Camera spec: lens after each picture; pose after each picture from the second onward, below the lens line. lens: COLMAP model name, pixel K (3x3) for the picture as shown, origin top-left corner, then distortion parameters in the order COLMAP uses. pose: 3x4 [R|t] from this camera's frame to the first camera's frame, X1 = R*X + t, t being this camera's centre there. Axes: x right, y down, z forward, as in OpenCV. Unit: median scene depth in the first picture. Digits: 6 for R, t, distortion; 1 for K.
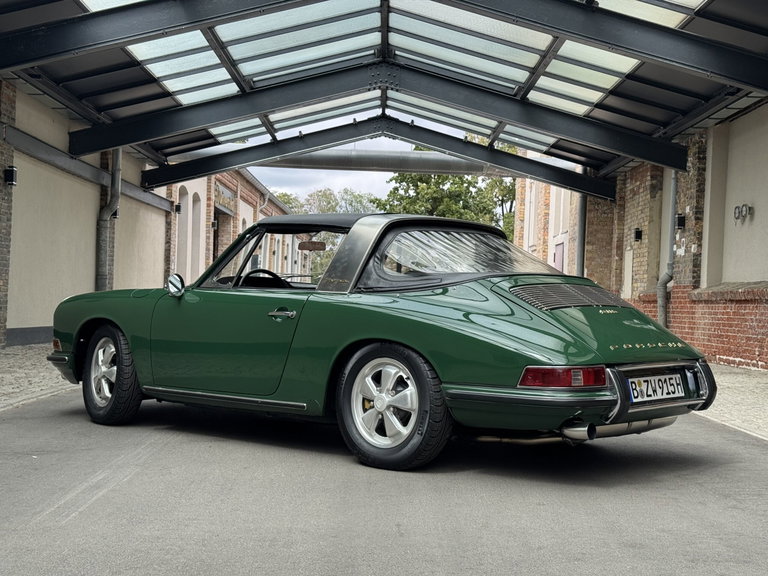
lens RADIAL K [[1075.8, 0, 387.7], [0, 1075.8, 286.0], [0, 0, 1]] dist [0.124221, 0.000000]
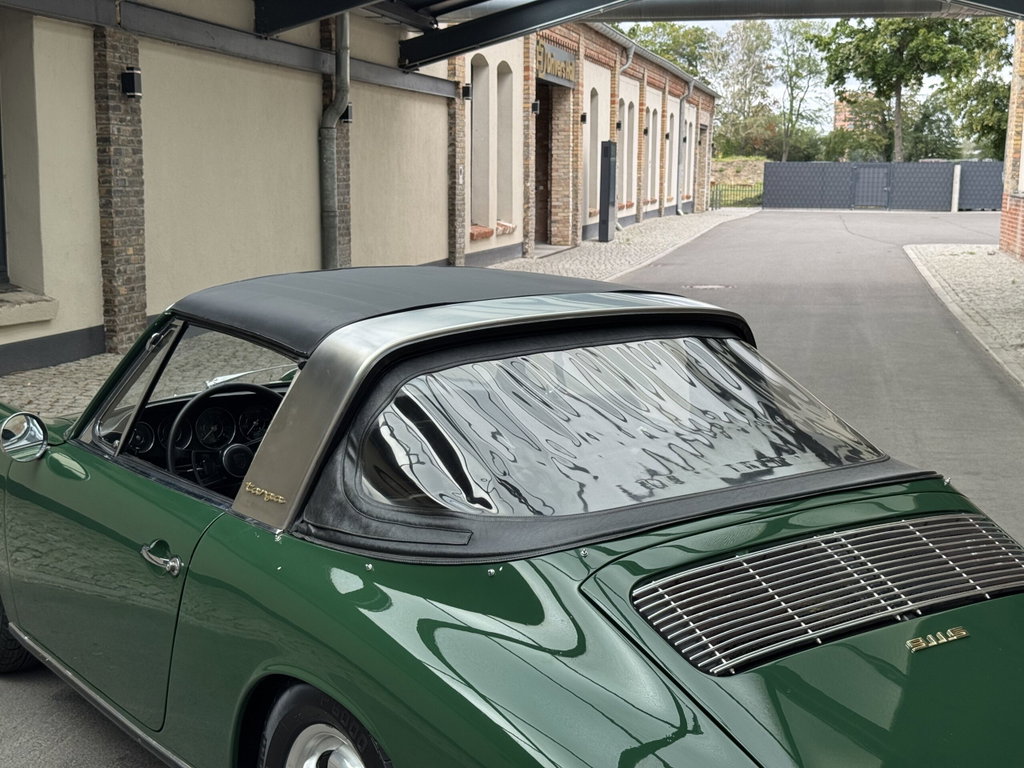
lens RADIAL K [[1434.5, 0, 509.0], [0, 1434.5, 384.1], [0, 0, 1]] dist [0.124221, 0.000000]
pose [[0.973550, 0.009169, -0.228292, 0.058809], [0.026809, 0.987708, 0.153995, -0.045004], [0.226897, -0.156042, 0.961337, 0.176047]]
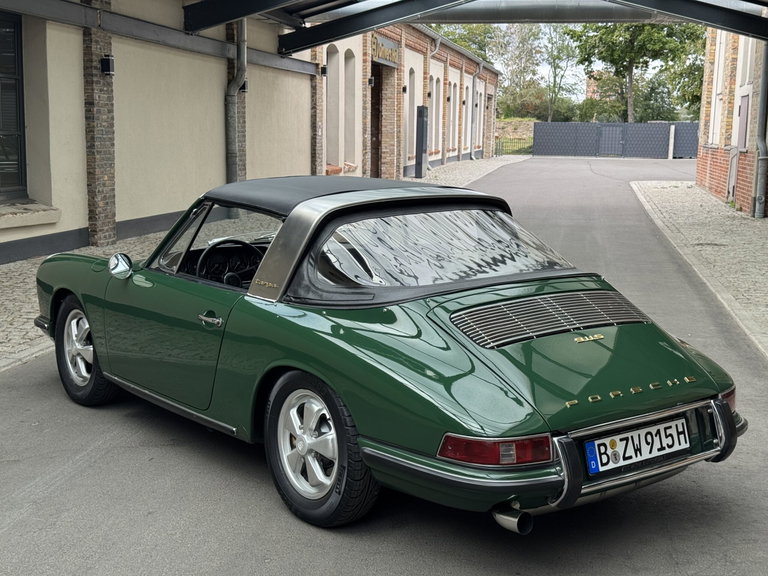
lens RADIAL K [[1075.8, 0, 381.3], [0, 1075.8, 289.1], [0, 0, 1]] dist [0.124221, 0.000000]
pose [[0.980655, 0.010886, -0.195442, 0.070018], [0.020207, 0.987488, 0.156394, -0.044949], [0.194699, -0.157318, 0.968165, 0.077144]]
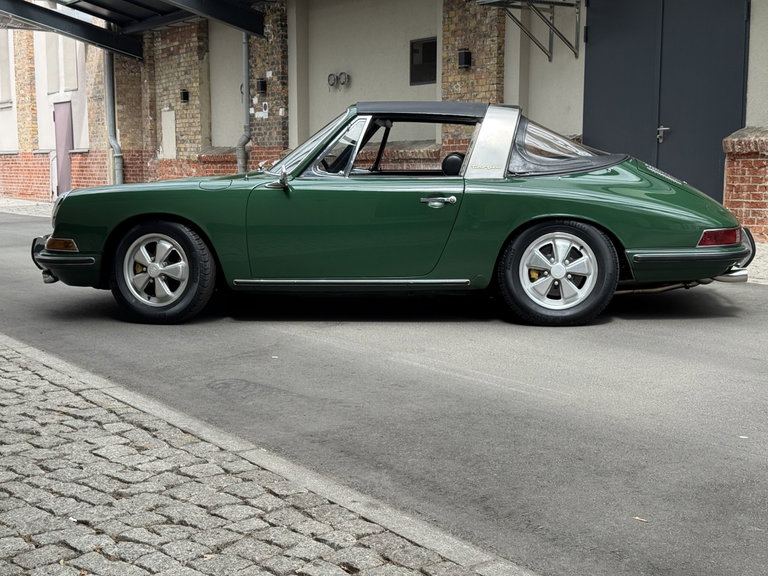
lens RADIAL K [[1075.8, 0, 386.3], [0, 1075.8, 292.6], [0, 0, 1]] dist [0.124221, 0.000000]
pose [[0.809059, -0.105112, 0.578252, -0.273976], [0.021605, 0.988531, 0.149462, -0.015384], [-0.587330, -0.108431, 0.802051, 0.057799]]
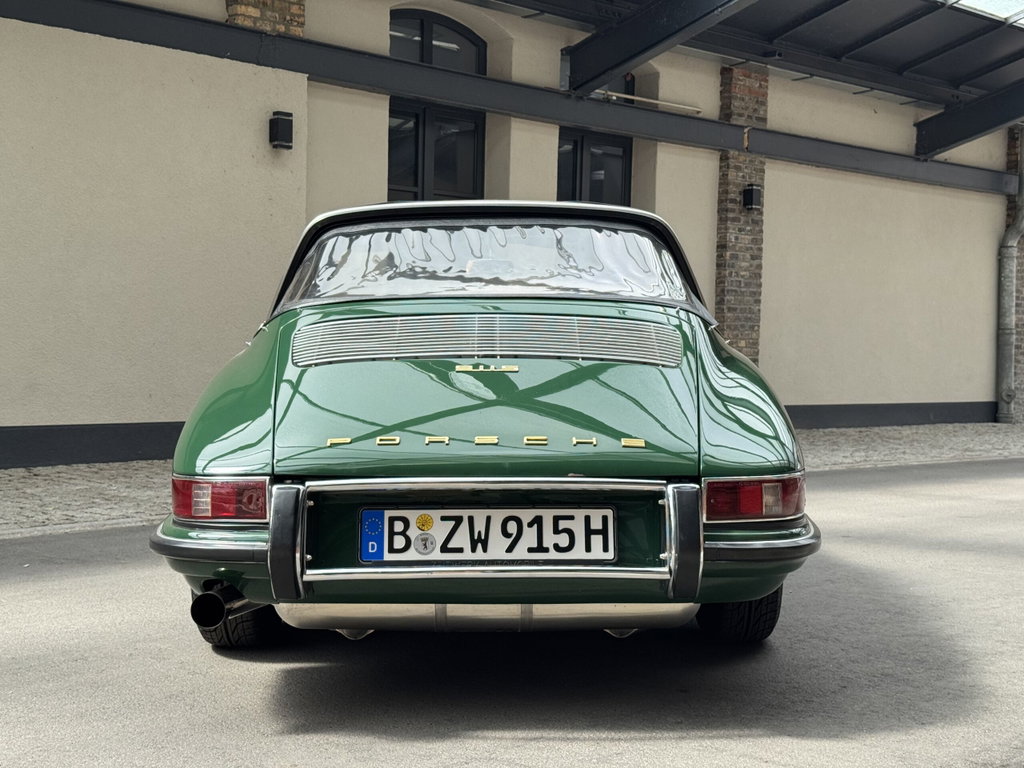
lens RADIAL K [[1434.5, 0, 506.6], [0, 1434.5, 383.0], [0, 0, 1]] dist [0.124221, 0.000000]
pose [[0.674267, -0.003873, -0.738477, 0.225652], [0.019393, 0.999734, 0.012464, 0.007448], [0.738233, -0.022725, 0.674163, 0.194662]]
